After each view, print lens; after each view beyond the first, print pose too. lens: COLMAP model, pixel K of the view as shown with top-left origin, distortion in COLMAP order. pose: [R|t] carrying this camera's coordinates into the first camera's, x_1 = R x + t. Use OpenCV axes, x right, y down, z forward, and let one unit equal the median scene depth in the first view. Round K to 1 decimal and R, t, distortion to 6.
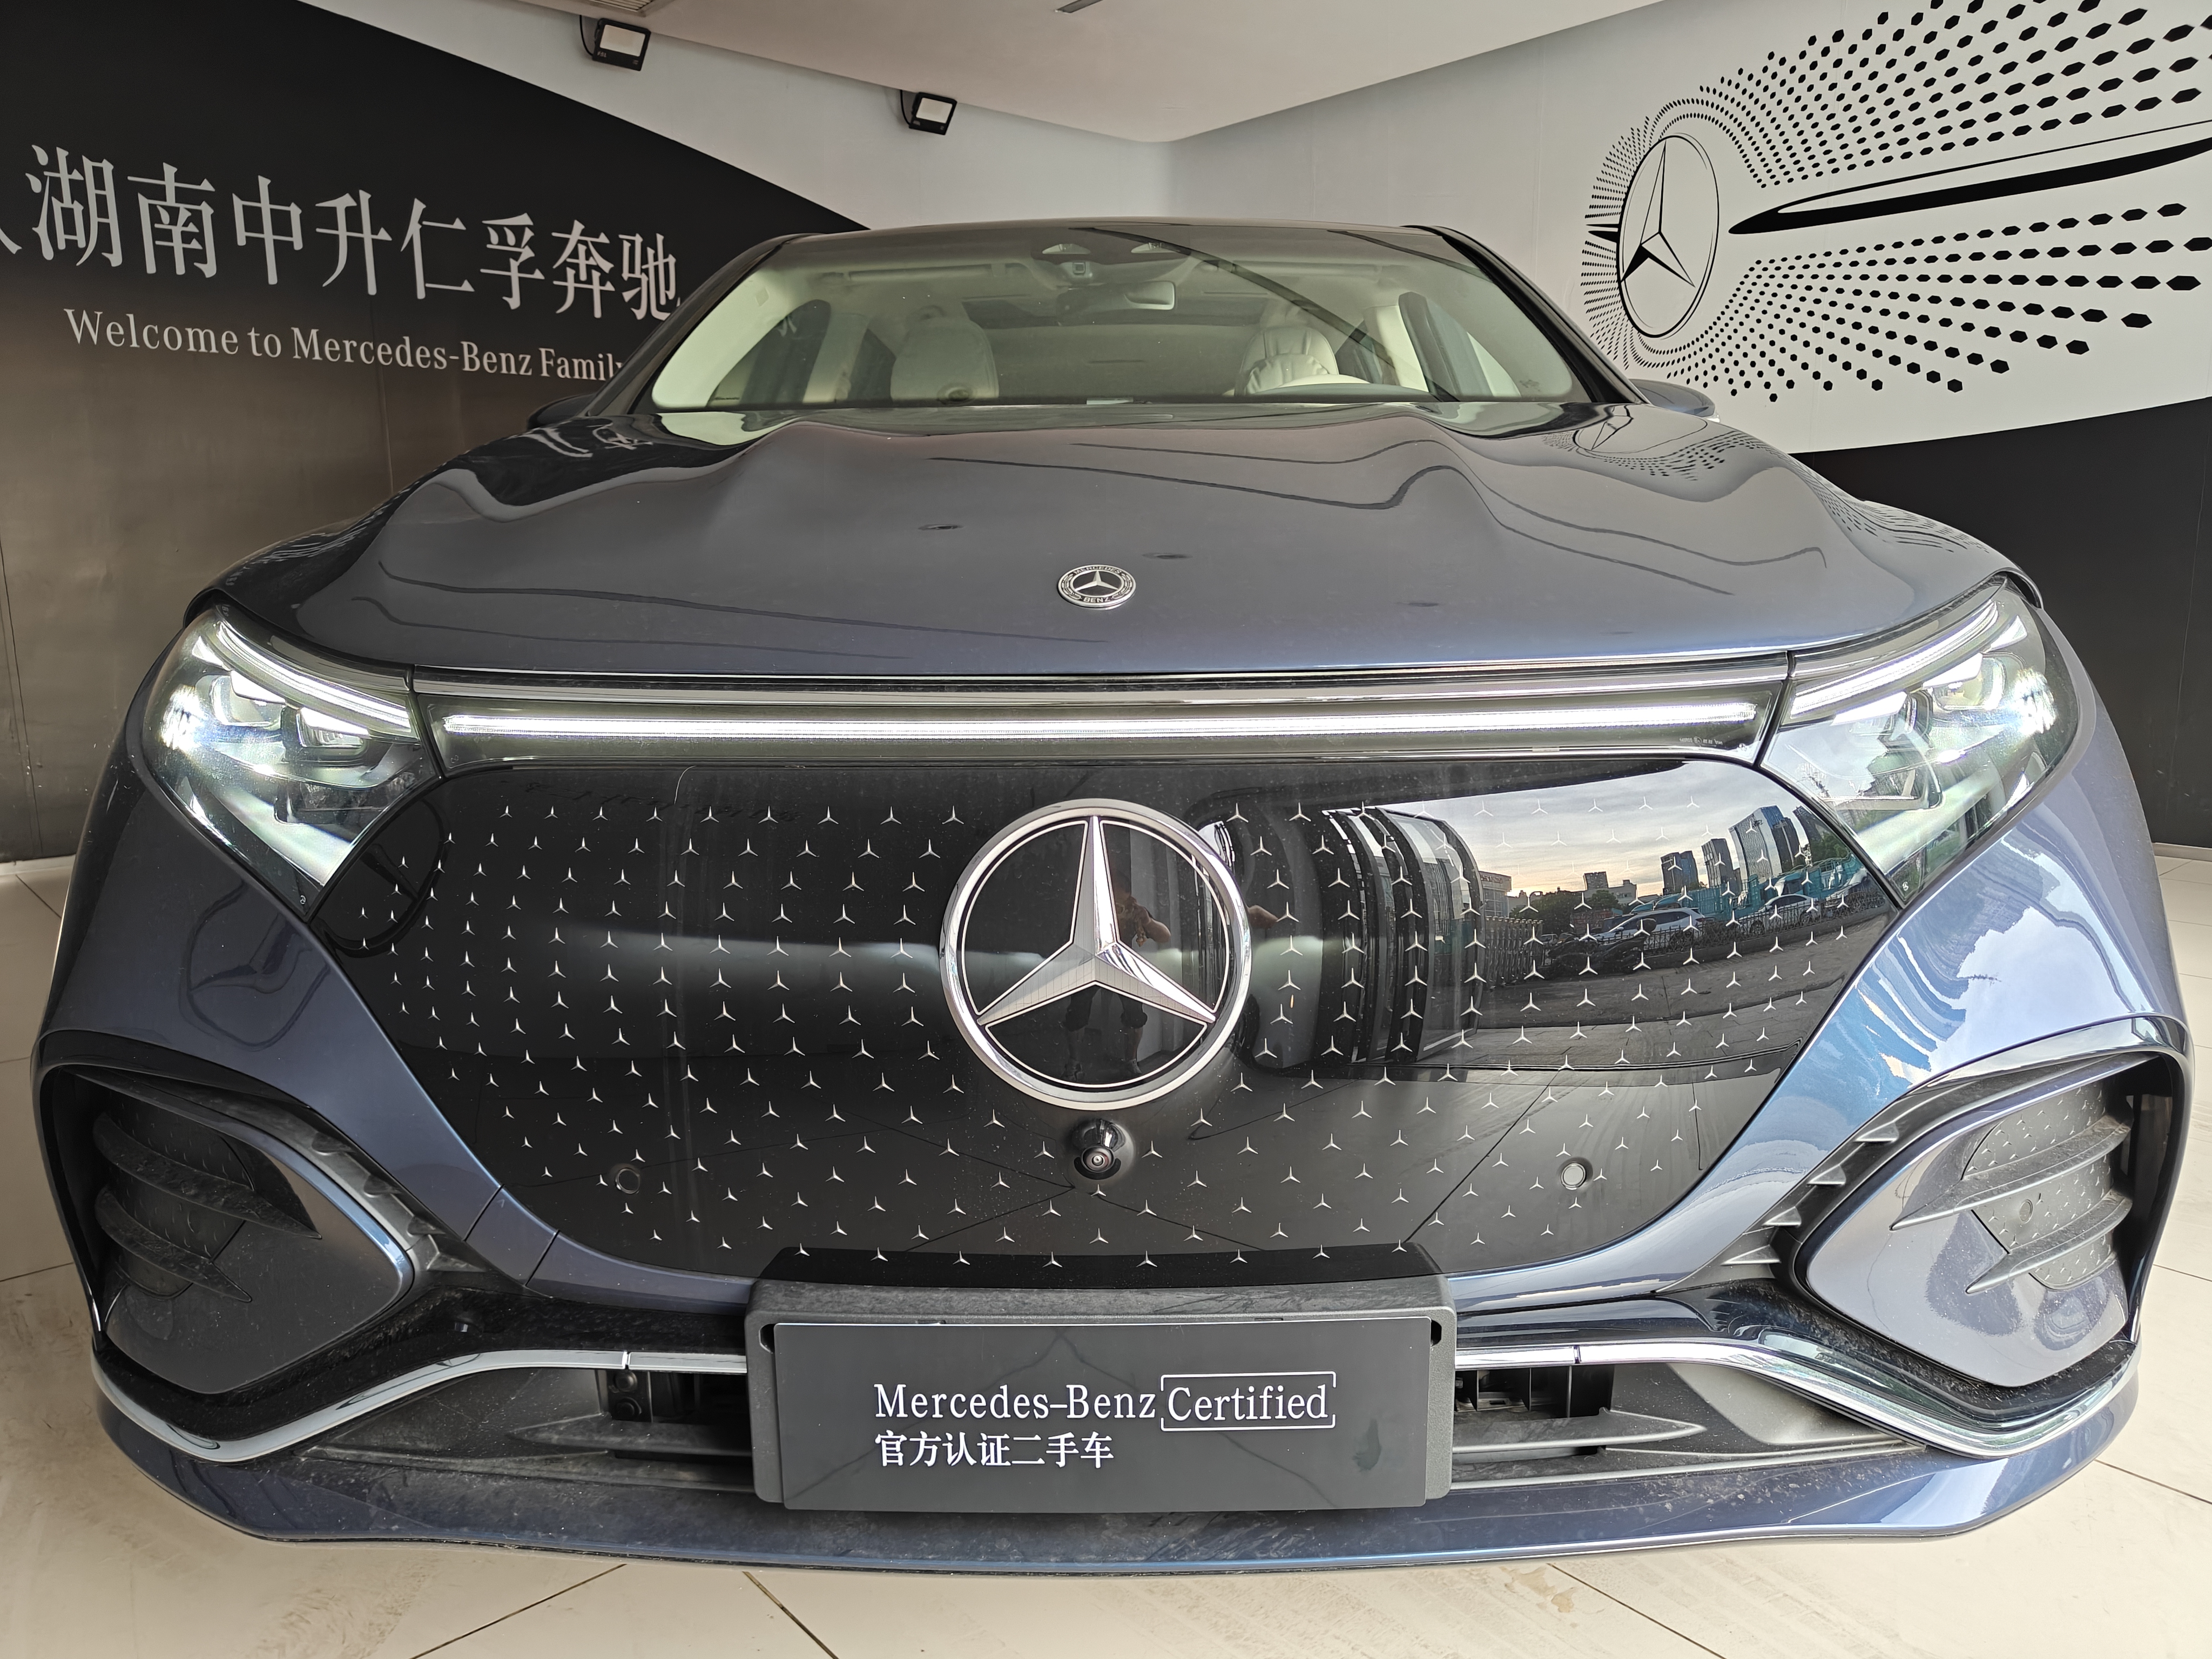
lens RADIAL K [[1556.5, 0, 1126.6], [0, 1556.5, 848.7], [0, 0, 1]] dist [0.025399, -0.014995]
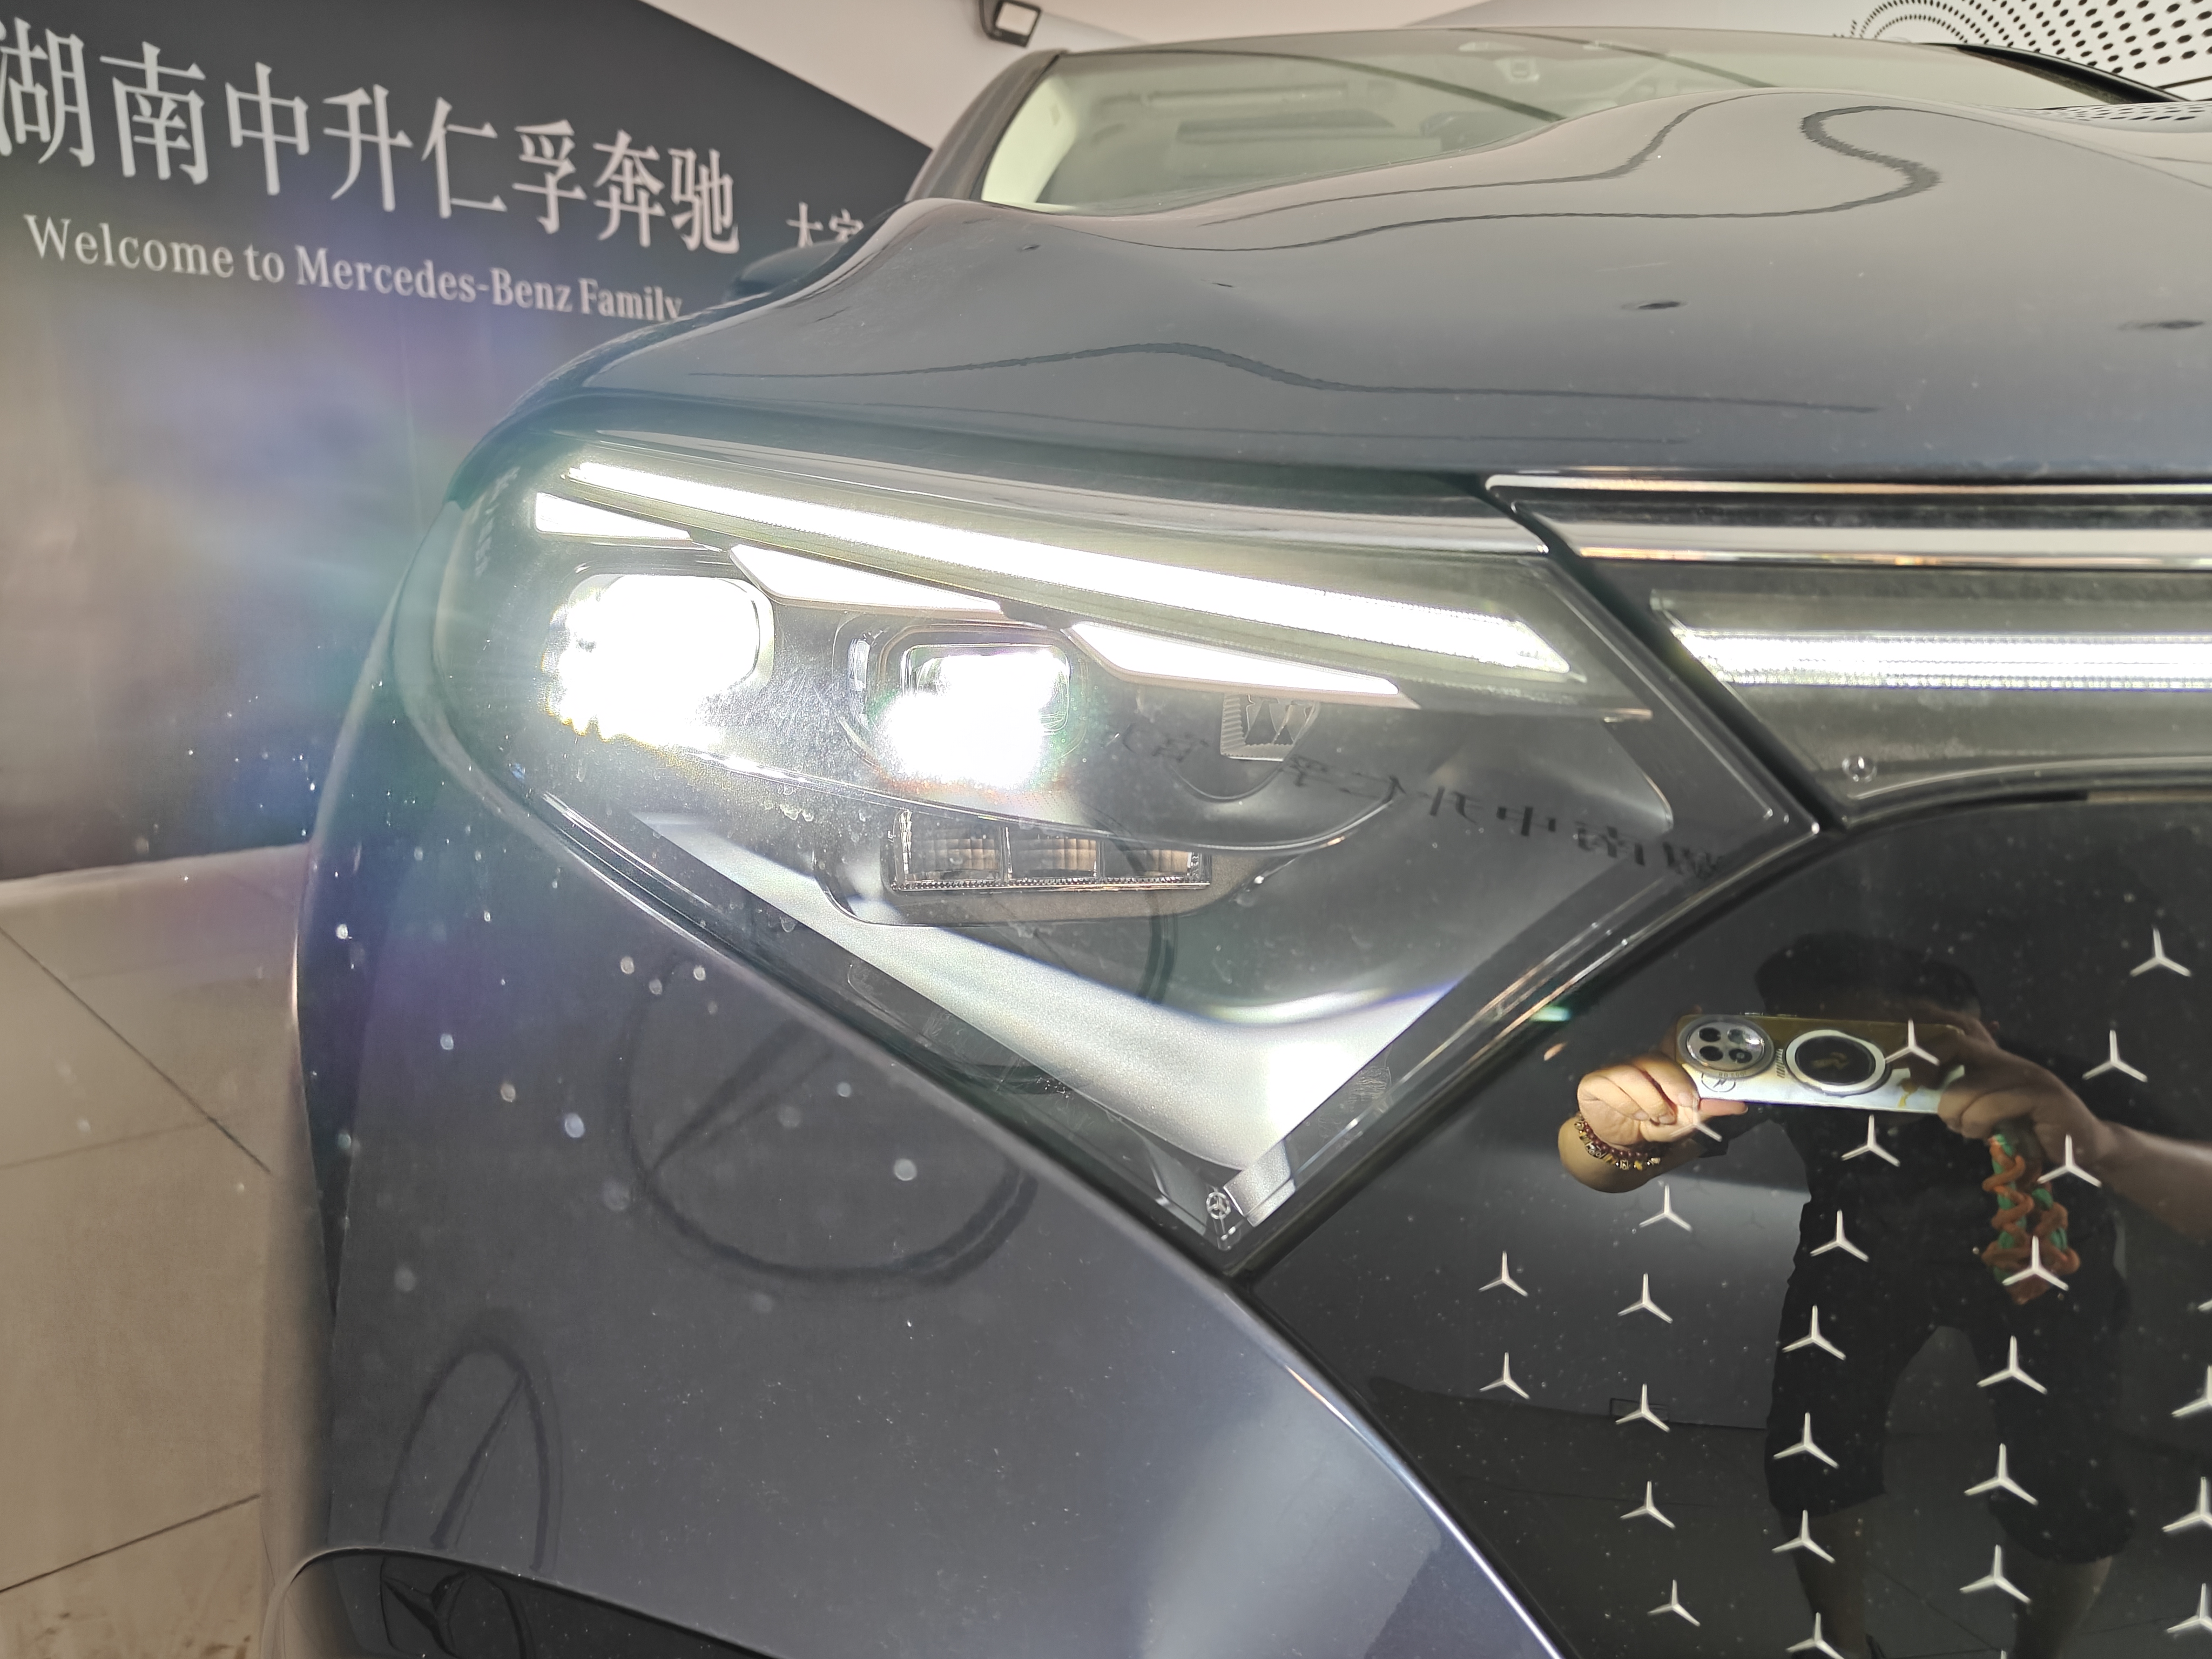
lens RADIAL K [[1556.5, 0, 1133.1], [0, 1556.5, 854.9], [0, 0, 1]] dist [0.025399, -0.014995]
pose [[0.999489, -0.005319, 0.031527, -0.107716], [0.005040, 0.999947, 0.008924, -0.008581], [-0.031573, -0.008761, 0.999463, 0.134194]]
